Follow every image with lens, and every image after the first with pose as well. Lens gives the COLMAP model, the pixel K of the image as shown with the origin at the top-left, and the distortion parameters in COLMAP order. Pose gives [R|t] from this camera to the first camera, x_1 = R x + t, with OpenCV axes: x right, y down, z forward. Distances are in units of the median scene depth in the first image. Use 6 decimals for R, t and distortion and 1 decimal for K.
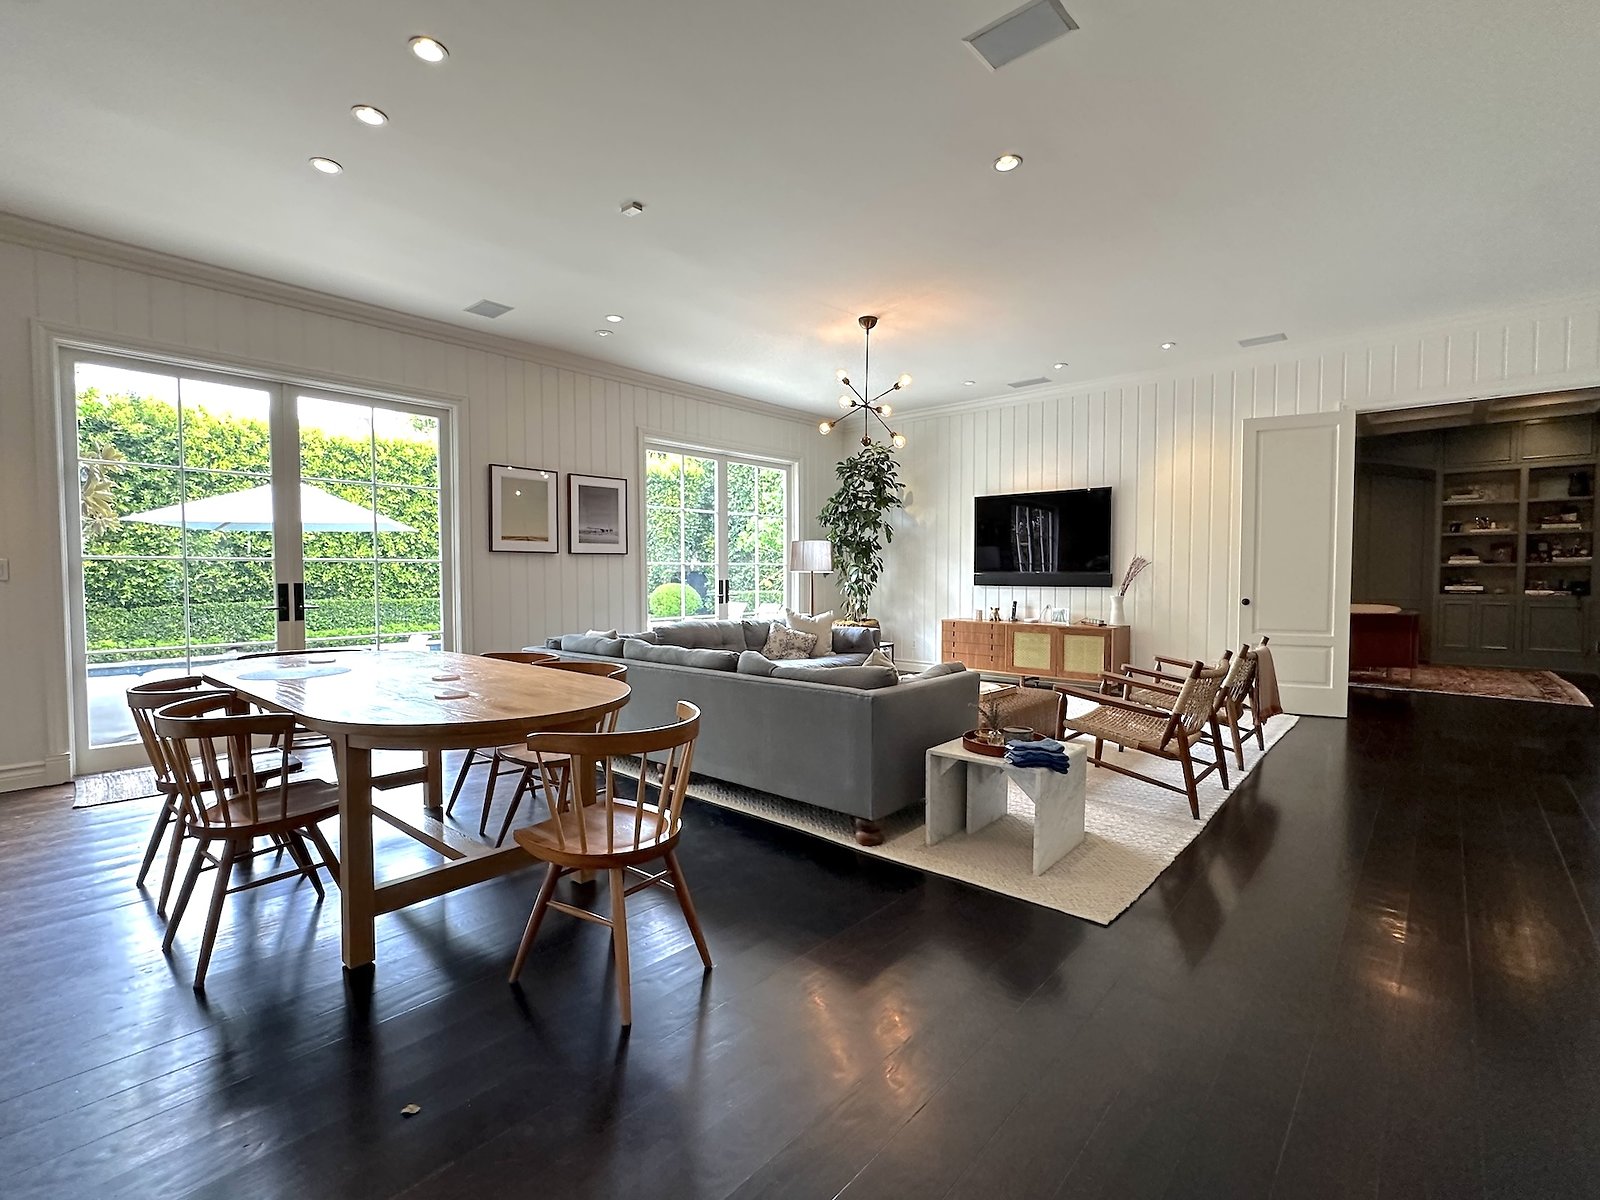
lens RADIAL K [[713.7, 0, 800.0], [0, 713.7, 600.0], [0, 0, 1]] dist [0.002285, 0.000373]
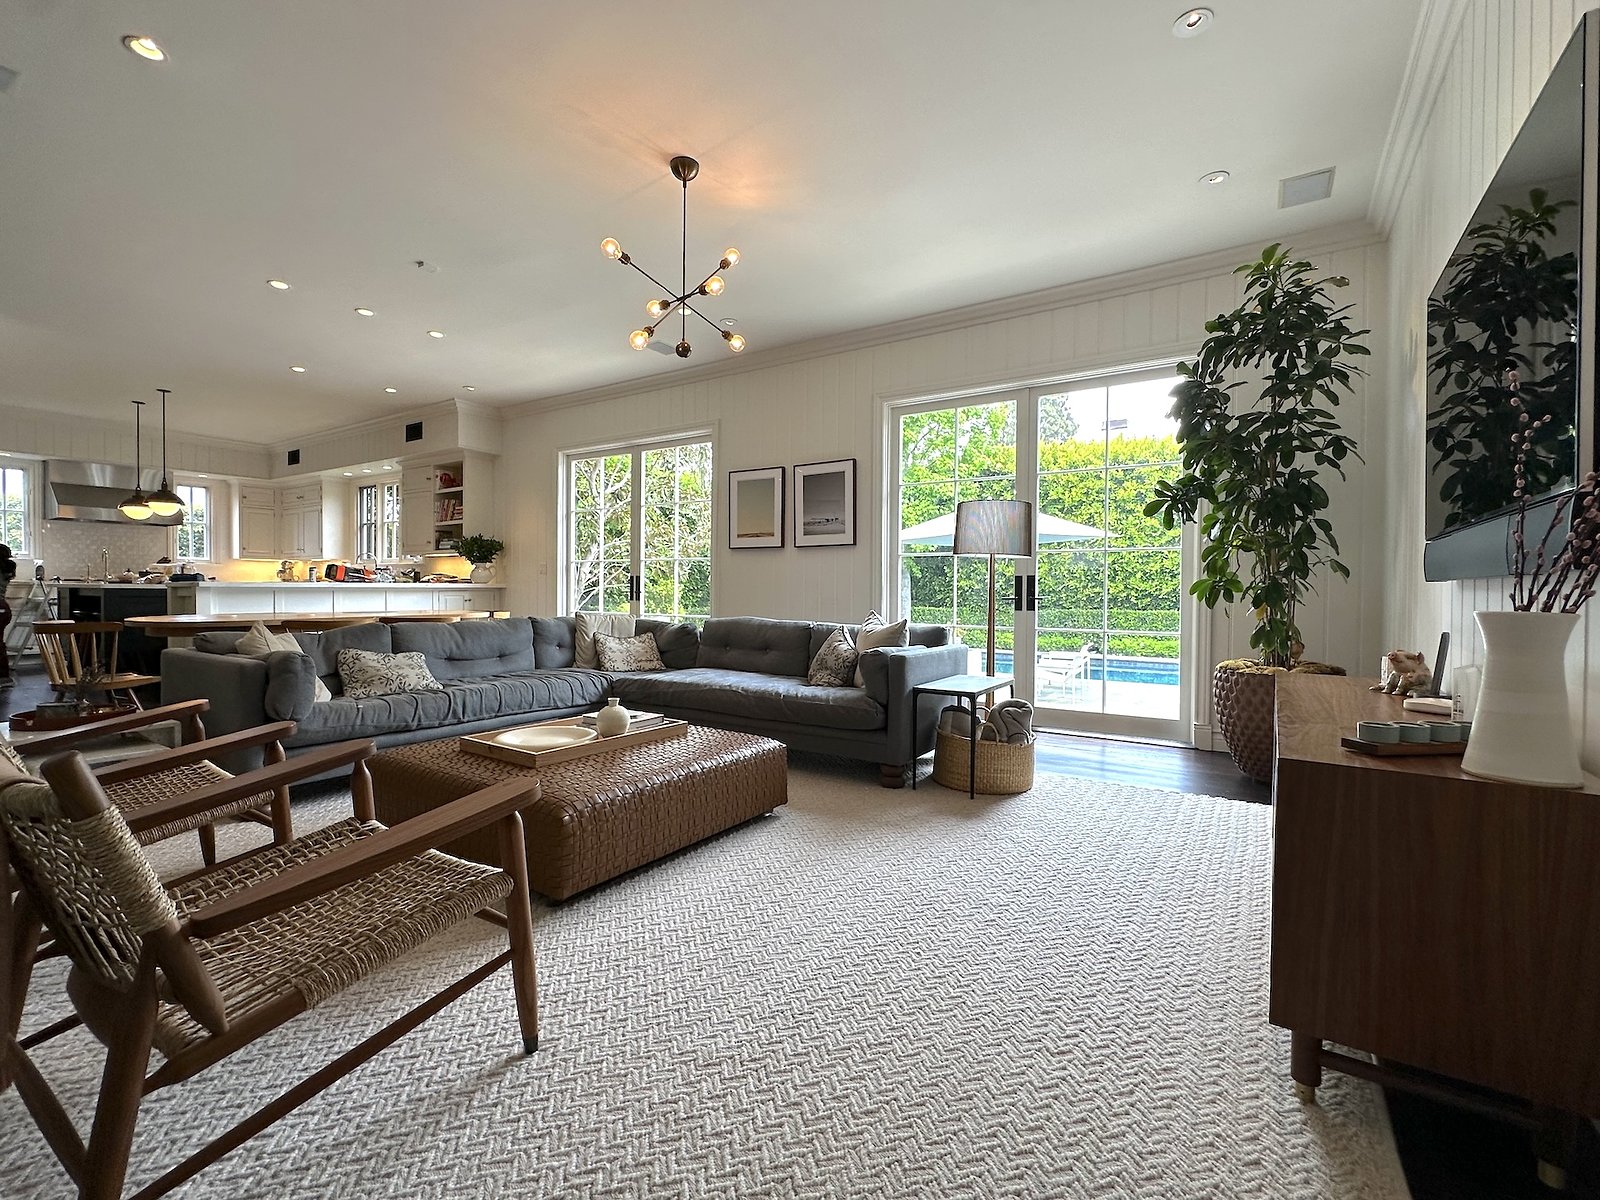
lens RADIAL K [[713.7, 0, 800.0], [0, 713.7, 600.0], [0, 0, 1]] dist [0.002285, 0.000373]
pose [[0.158459, 0.043070, -0.986426, 0.633810], [-0.032695, 0.998729, 0.038356, -0.030307], [0.986824, 0.026173, 0.159666, 0.838518]]
